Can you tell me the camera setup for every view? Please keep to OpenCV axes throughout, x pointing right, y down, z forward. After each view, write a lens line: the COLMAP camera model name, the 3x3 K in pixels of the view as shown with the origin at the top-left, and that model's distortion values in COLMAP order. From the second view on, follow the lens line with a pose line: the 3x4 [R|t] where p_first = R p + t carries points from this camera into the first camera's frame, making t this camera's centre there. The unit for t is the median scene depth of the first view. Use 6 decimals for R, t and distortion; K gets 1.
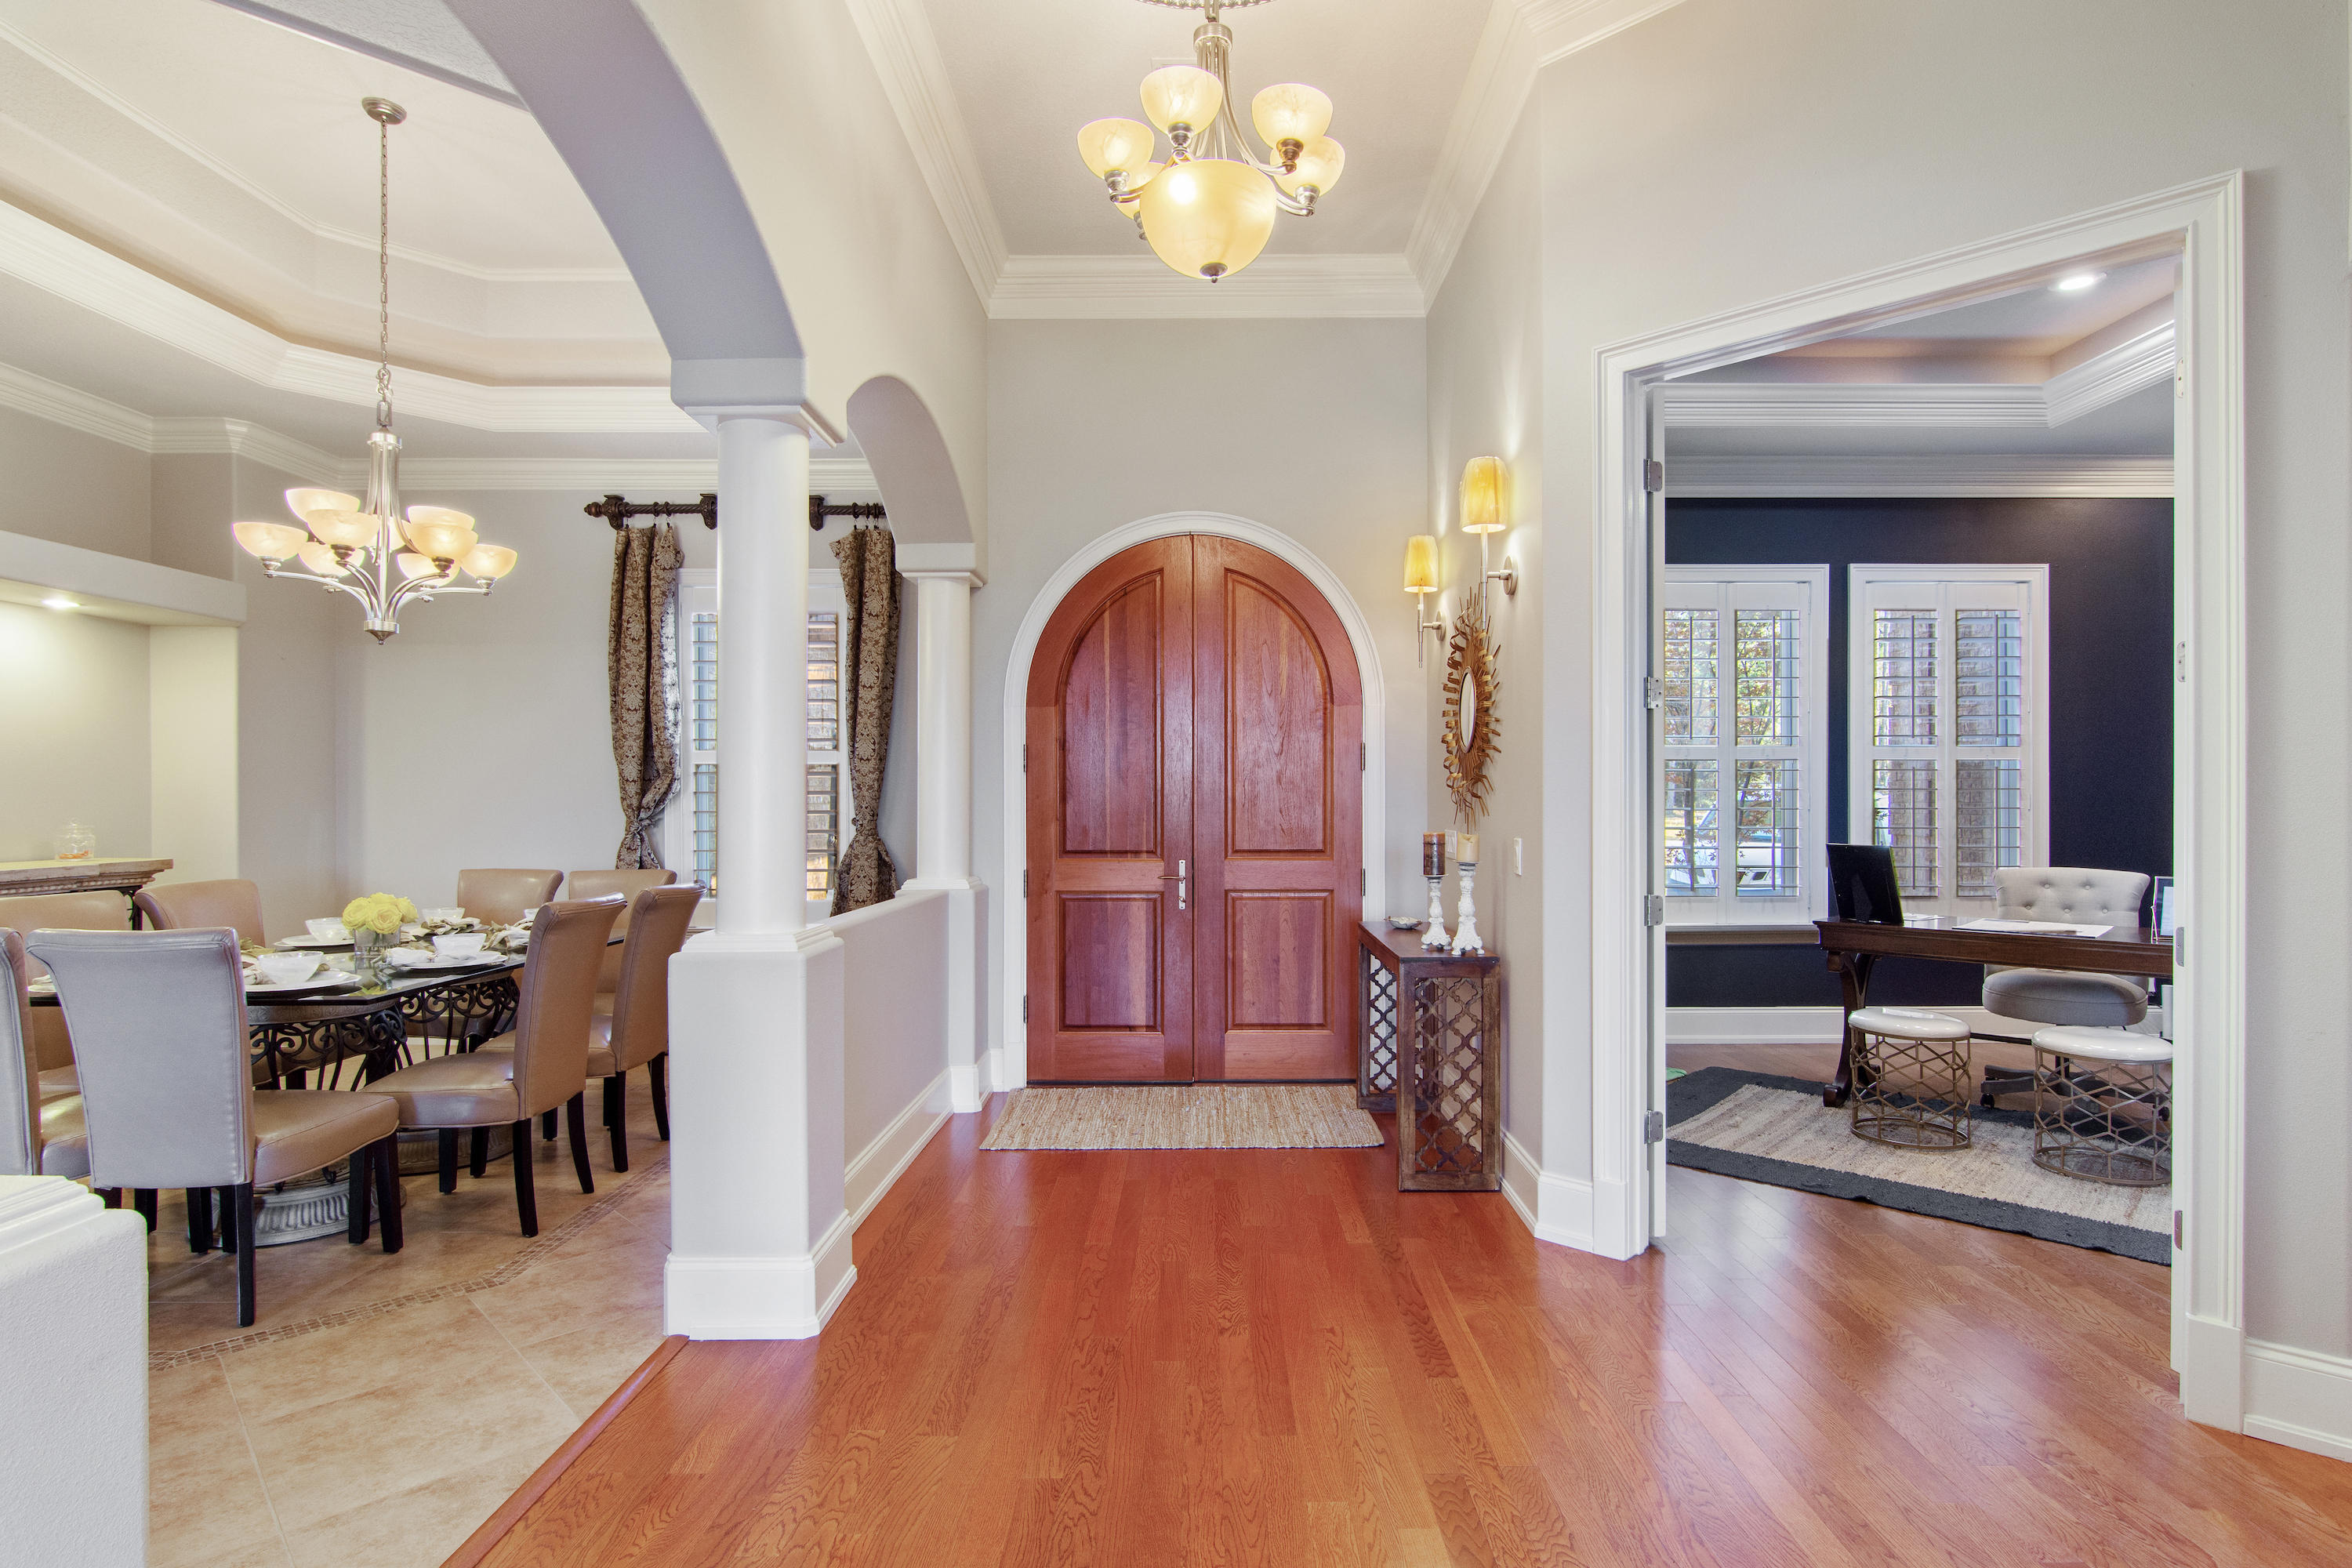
lens RADIAL K [[1243.9, 0, 1181.3], [0, 1243.9, 796.4], [0, 0, 1]] dist [0.002228, 0.000089]
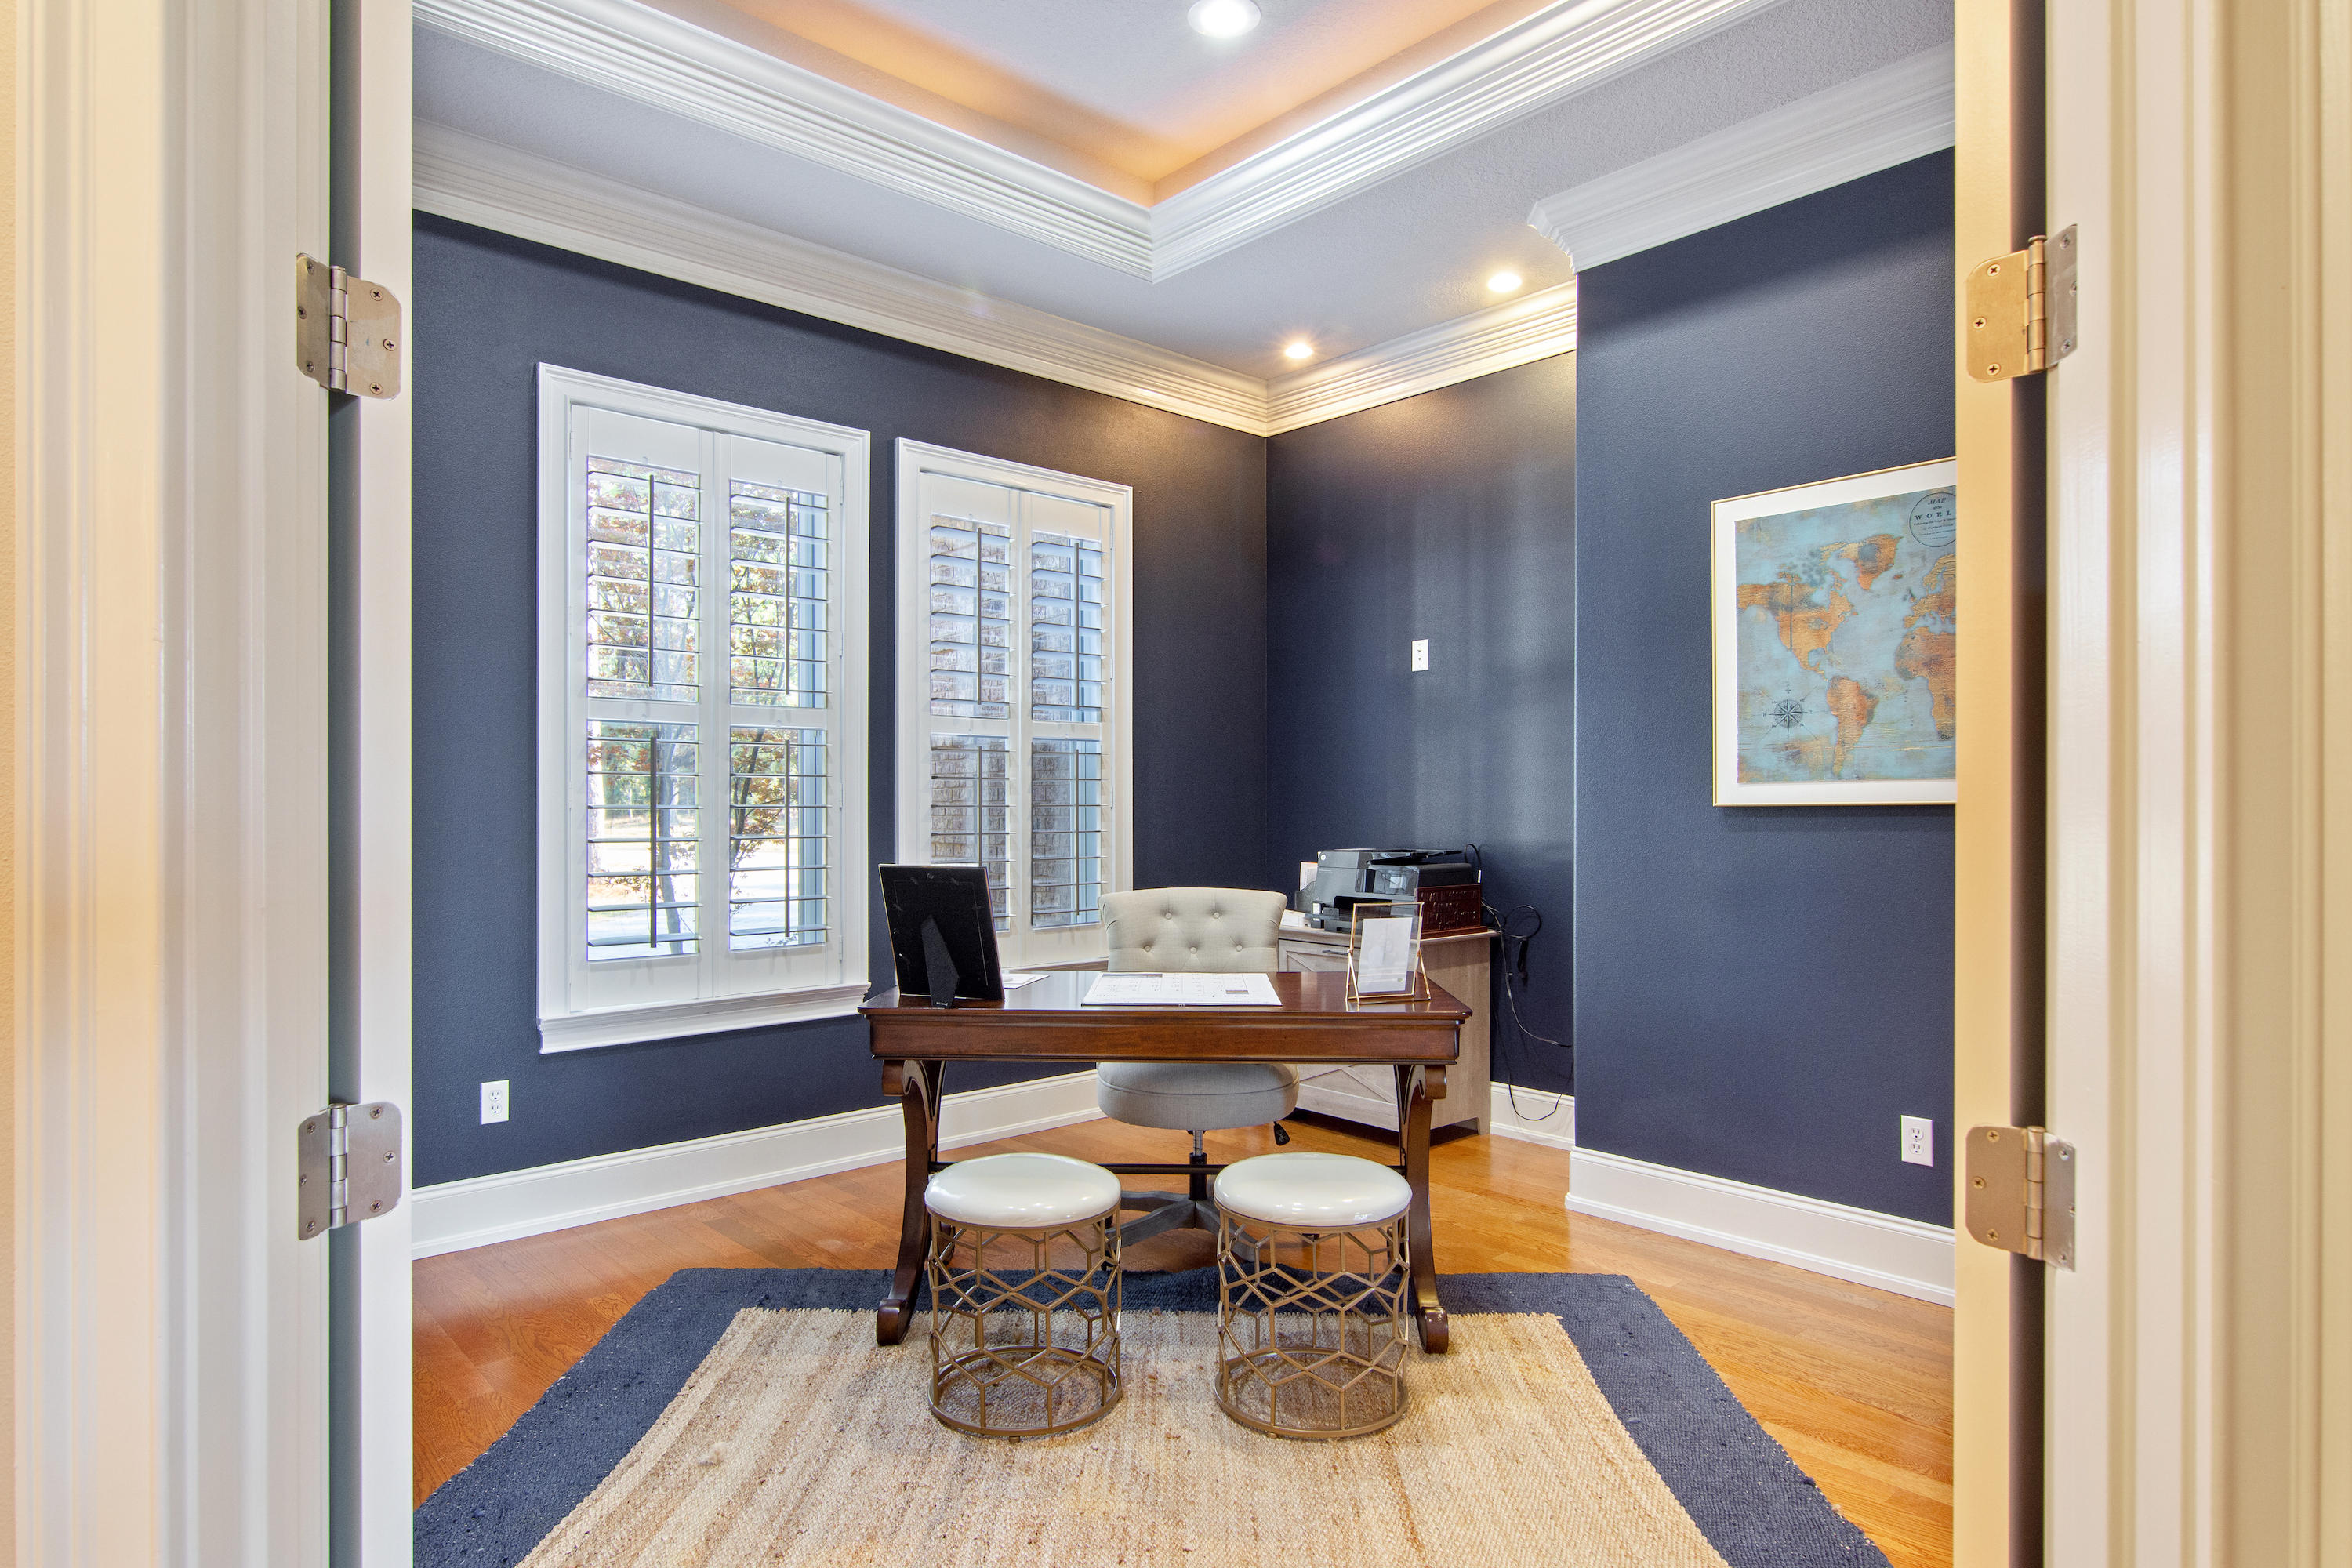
lens RADIAL K [[1288.0, 0, 1255.3], [0, 1288.0, 801.4], [0, 0, 1]] dist [-0.000195, 0.001825]
pose [[0.702504, -0.002340, 0.711676, 0.177703], [0.004196, 0.999991, -0.000855, 0.007692], [-0.711667, 0.003587, 0.702507, 0.373188]]
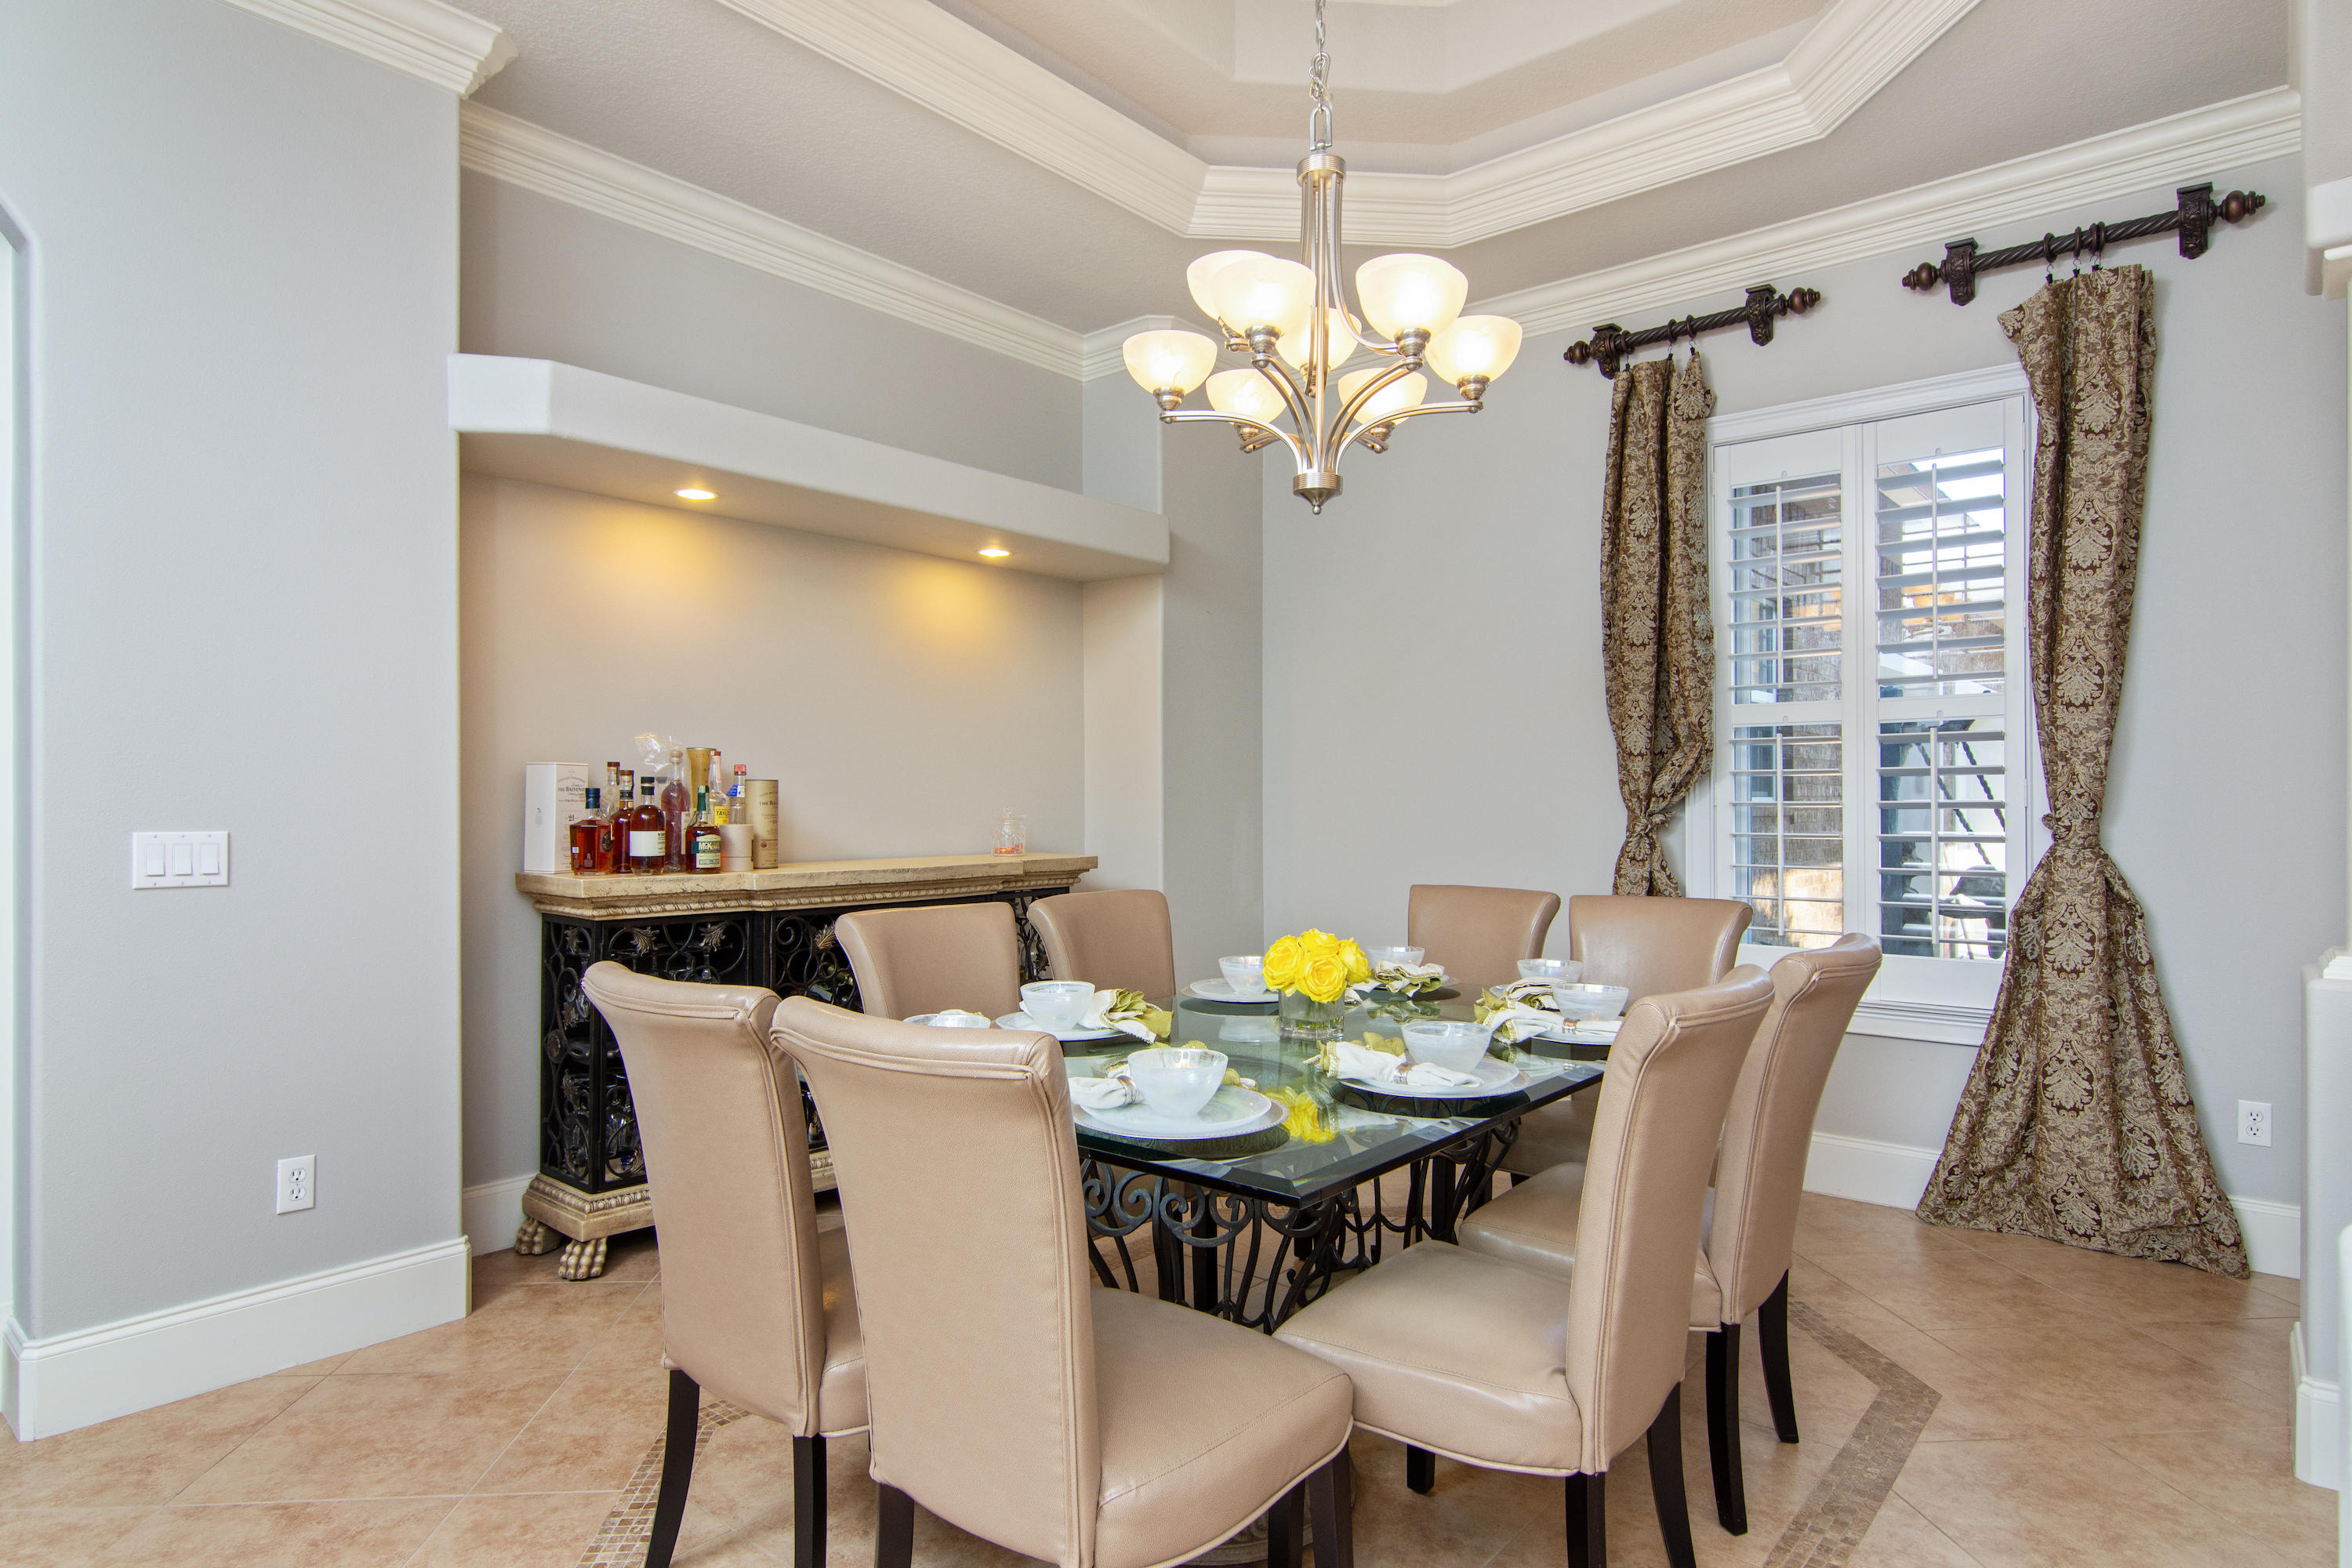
lens RADIAL K [[1288.0, 0, 1183.9], [0, 1288.0, 791.2], [0, 0, 1]] dist [-0.000195, 0.001825]
pose [[0.786893, -0.002954, -0.617083, -0.215127], [0.000884, 0.999993, -0.003660, 0.009074], [0.617089, 0.002334, 0.786890, 0.327864]]
